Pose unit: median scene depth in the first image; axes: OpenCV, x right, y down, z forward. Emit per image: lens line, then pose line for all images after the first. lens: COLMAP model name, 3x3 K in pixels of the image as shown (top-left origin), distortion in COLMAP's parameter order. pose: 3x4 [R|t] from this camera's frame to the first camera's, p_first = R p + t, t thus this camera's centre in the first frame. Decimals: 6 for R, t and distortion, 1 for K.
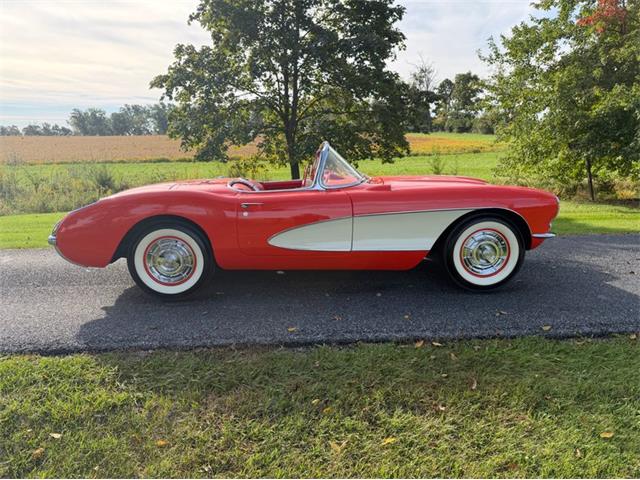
lens RADIAL K [[450.9, 0, 318.4], [0, 450.9, 242.3], [0, 0, 1]] dist [0.015525, -0.034209]
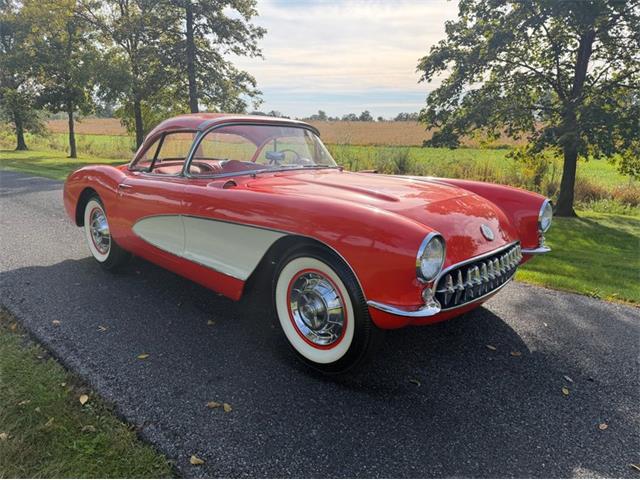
lens RADIAL K [[450.9, 0, 323.7], [0, 450.9, 234.3], [0, 0, 1]] dist [0.015525, -0.034209]
pose [[0.692095, 0.180023, -0.698997, 0.786163], [-0.172216, 0.981616, 0.082294, -0.127967], [0.700961, 0.063423, 0.710374, 0.592616]]
